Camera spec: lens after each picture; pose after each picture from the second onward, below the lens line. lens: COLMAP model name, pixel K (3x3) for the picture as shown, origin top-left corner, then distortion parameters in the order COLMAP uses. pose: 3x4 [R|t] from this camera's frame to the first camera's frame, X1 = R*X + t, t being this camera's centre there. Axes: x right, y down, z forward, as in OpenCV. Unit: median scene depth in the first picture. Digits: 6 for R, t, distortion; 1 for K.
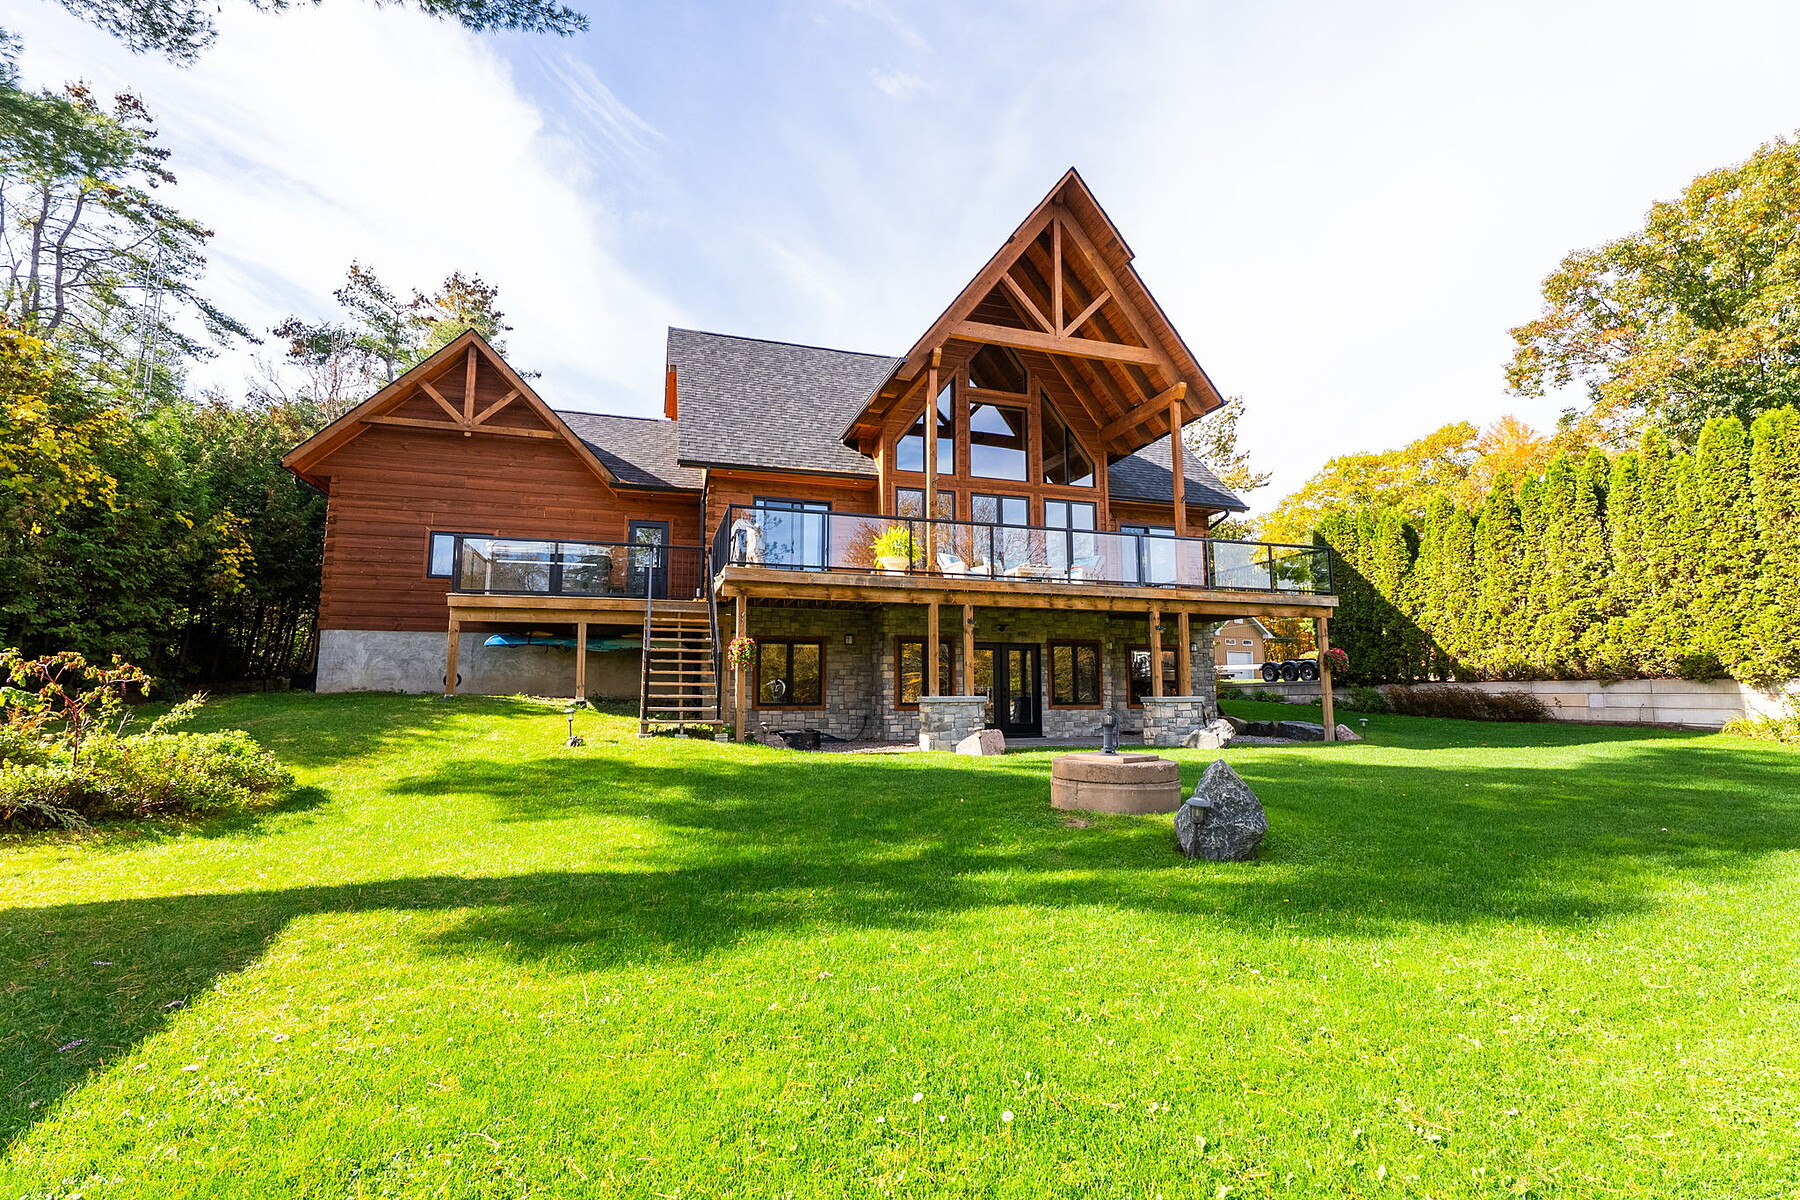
lens RADIAL K [[799.8, 0, 900.0], [0, 799.8, 600.0], [0, 0, 1]] dist [0.005728, -0.000045]
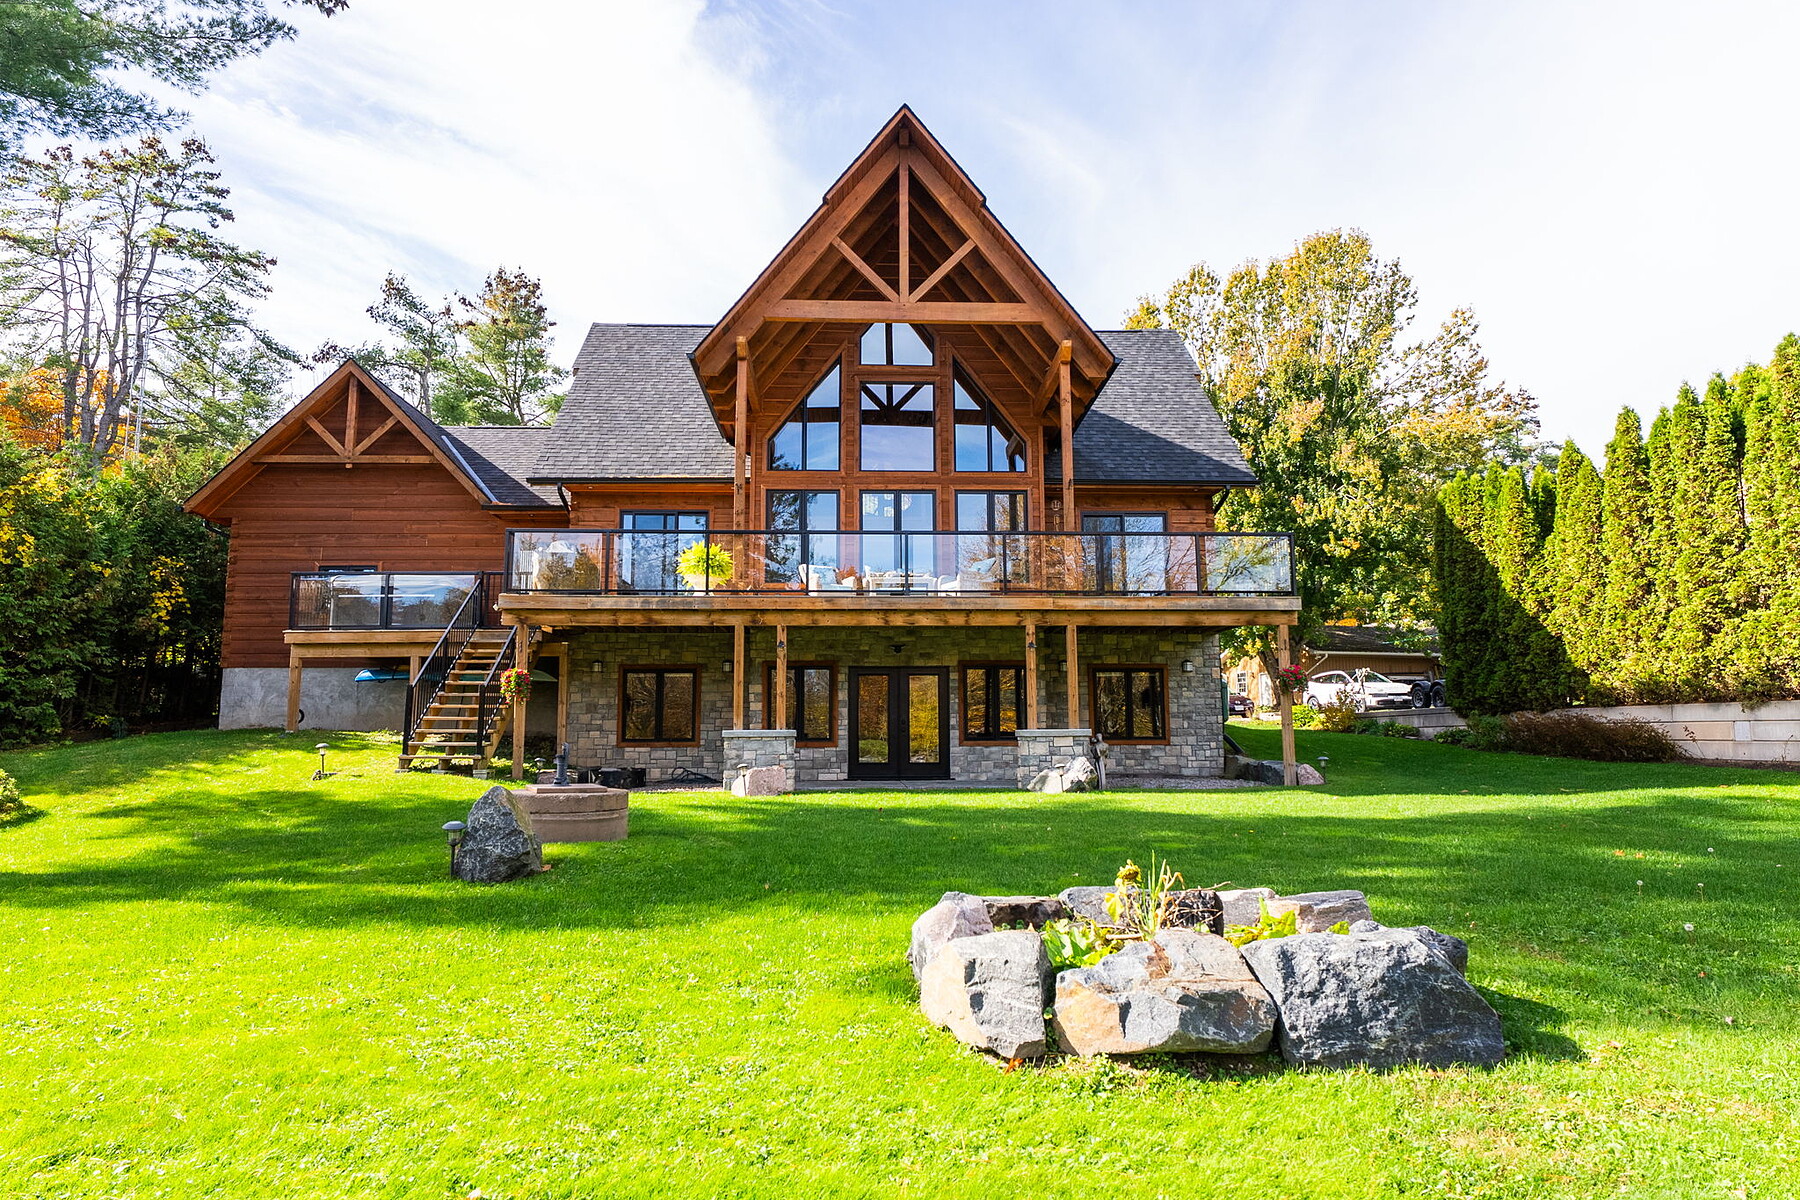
lens RADIAL K [[1043.3, 0, 900.0], [0, 1043.3, 600.0], [0, 0, 1]] dist [-0.006130, -0.000512]
pose [[0.965290, -0.037510, -0.258471, 0.430717], [0.035333, 0.999290, -0.013065, -0.001892], [0.258778, 0.003479, 0.965931, -0.057710]]
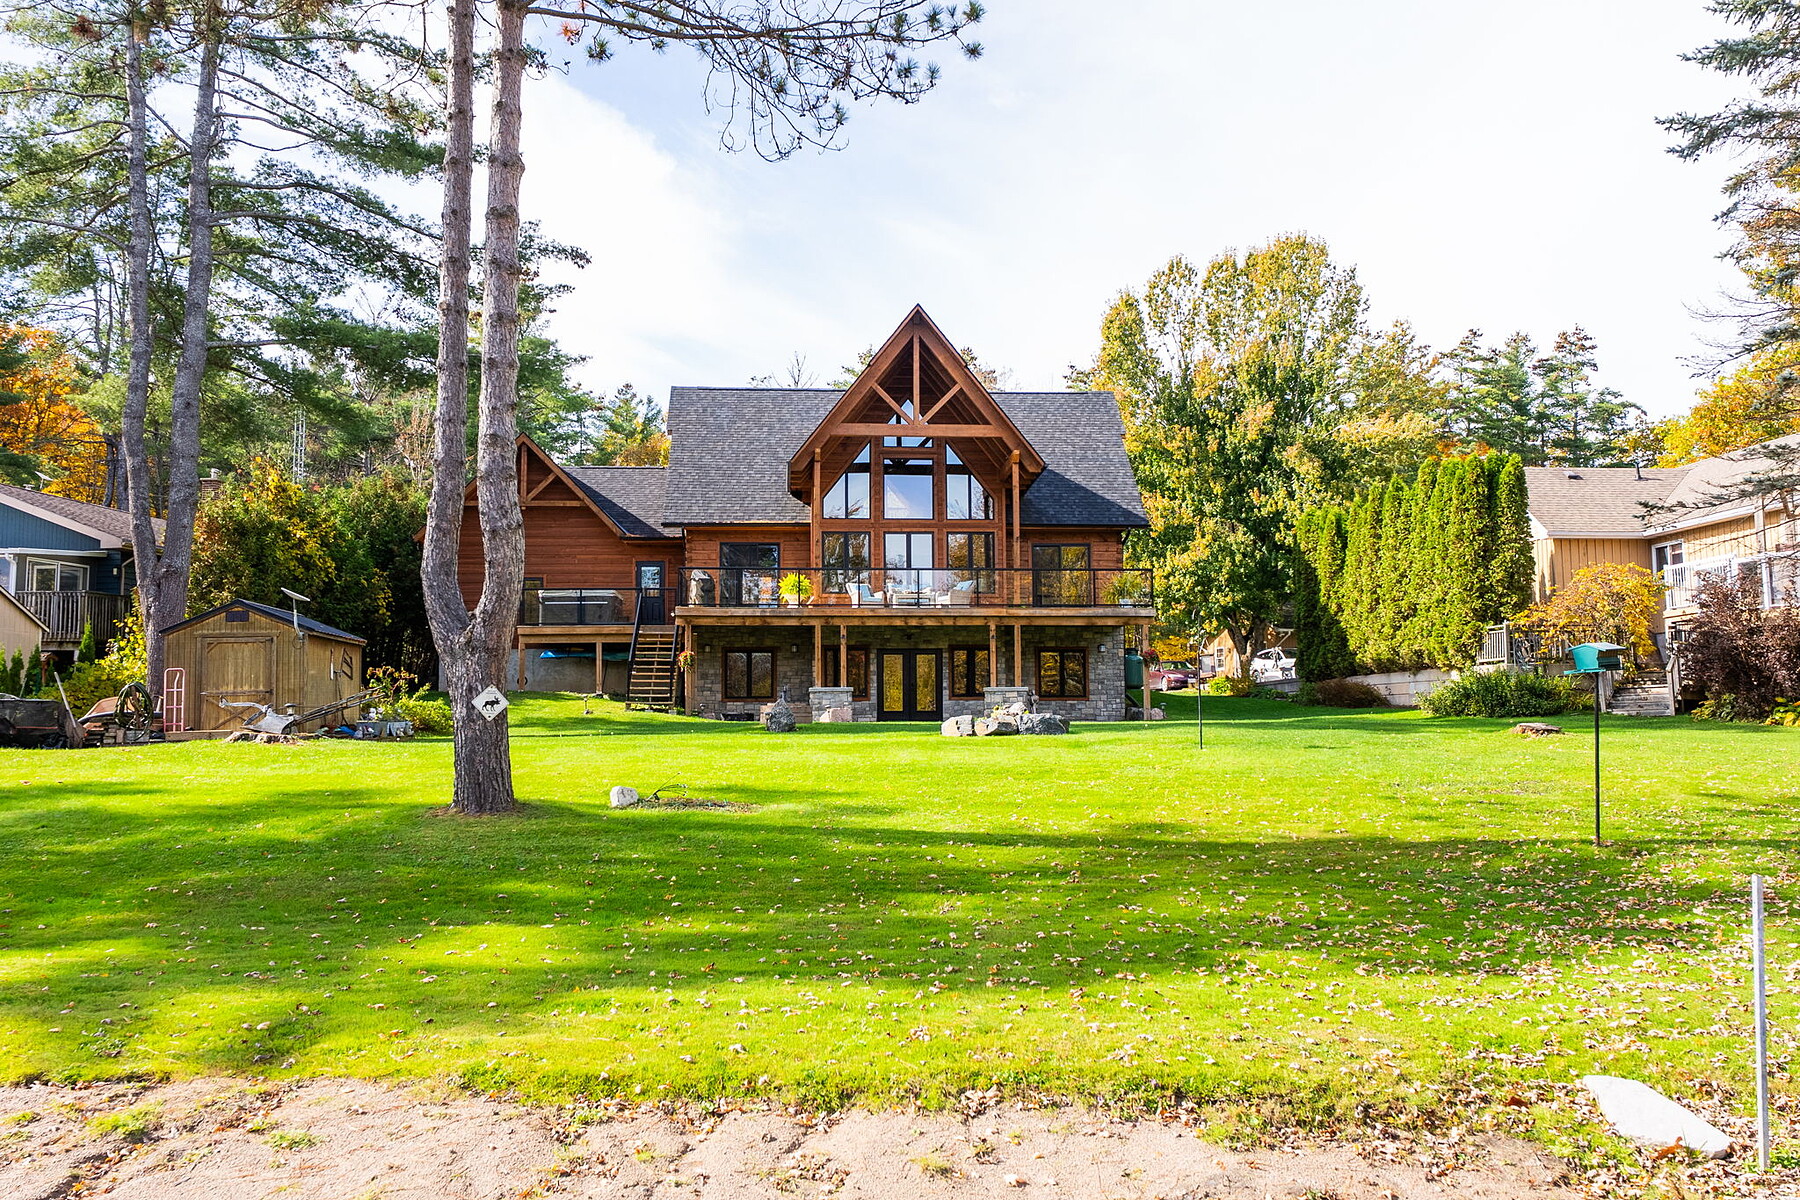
lens RADIAL K [[1438.1, 0, 900.0], [0, 1438.1, 600.0], [0, 0, 1]] dist [-0.004819, 0.000205]
pose [[0.972402, -0.025708, -0.231890, 0.674793], [0.033089, 0.999060, 0.027996, -0.093188], [0.230952, -0.034896, 0.972339, -1.289579]]
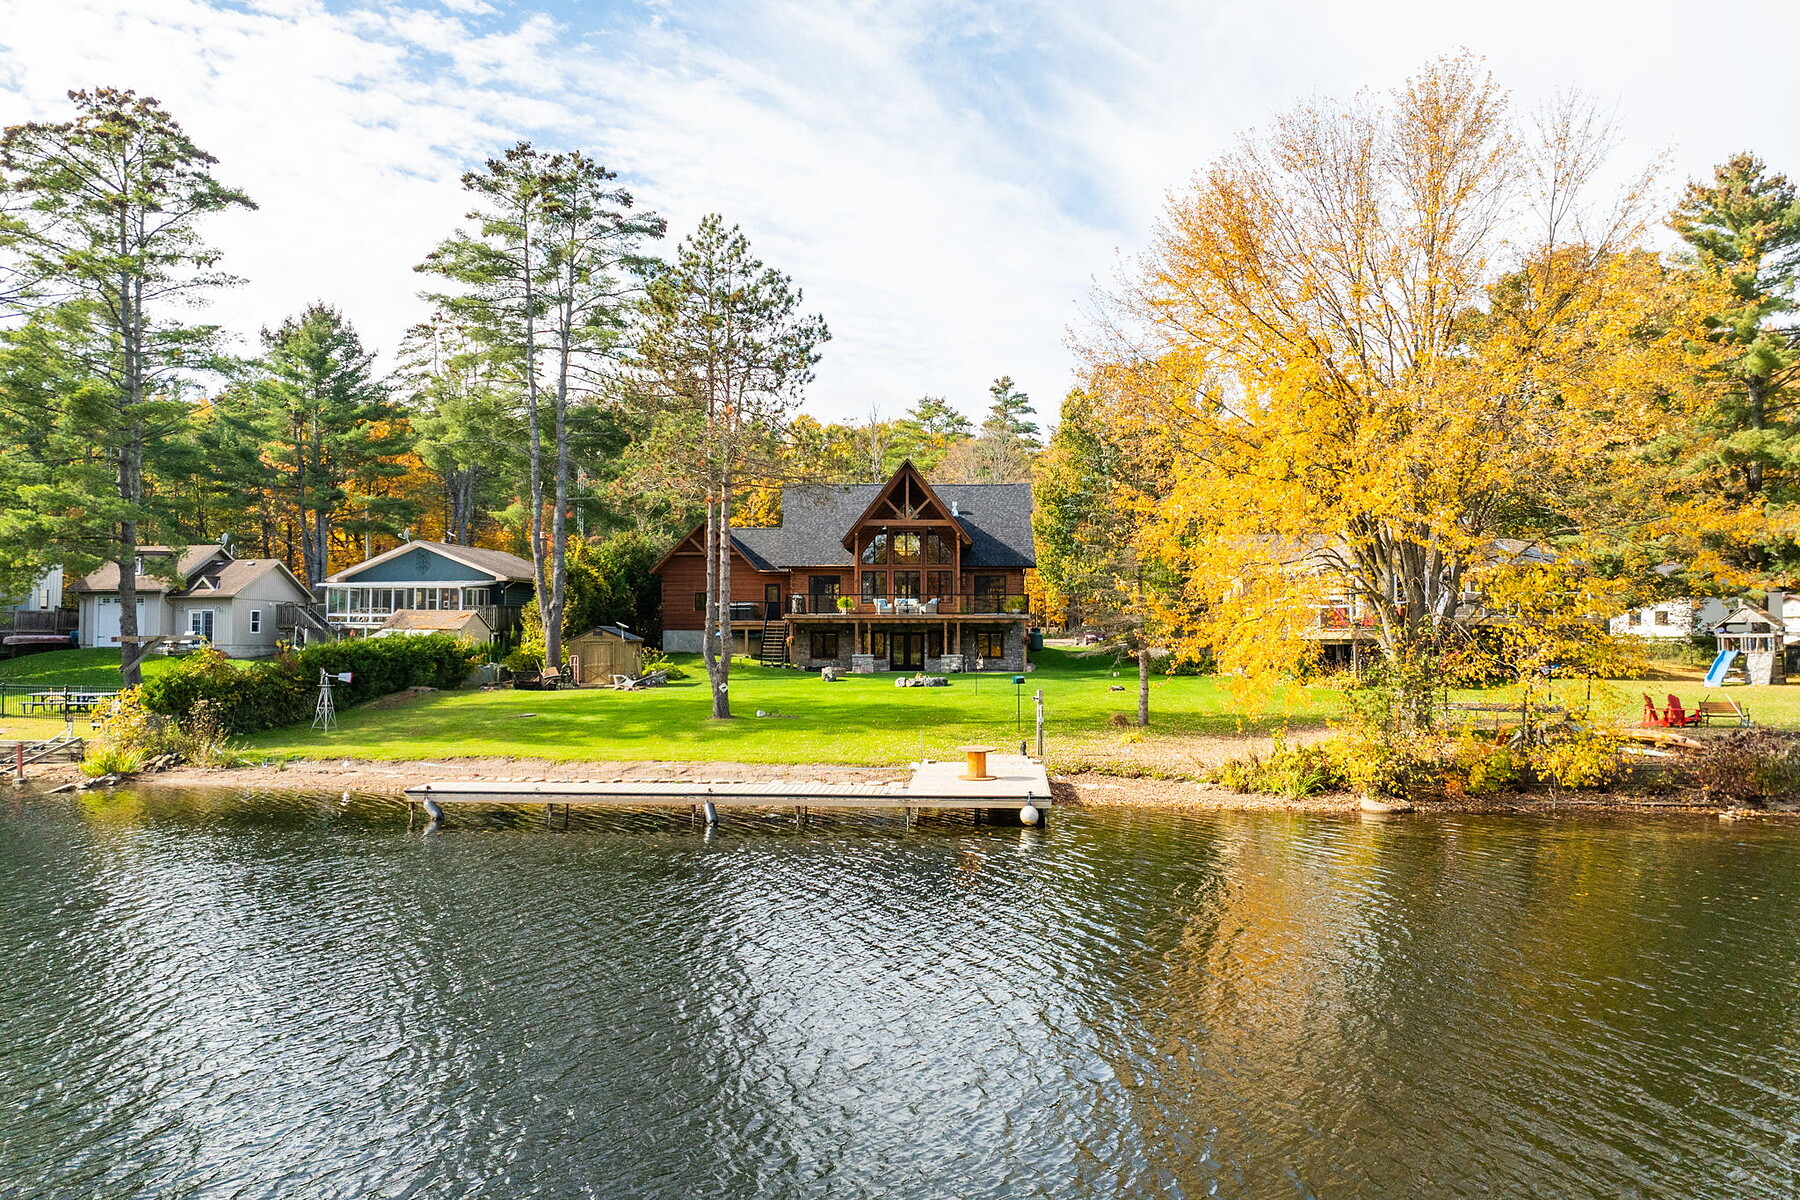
lens RADIAL K [[1268.0, 0, 926.4], [0, 1268.0, 595.7], [0, 0, 1]] dist [-0.001168, -0.000076]
pose [[0.958695, -0.009825, -0.284265, 1.340372], [0.033682, 0.996293, 0.079159, -0.378309], [0.282434, -0.085464, 0.955472, -2.790321]]
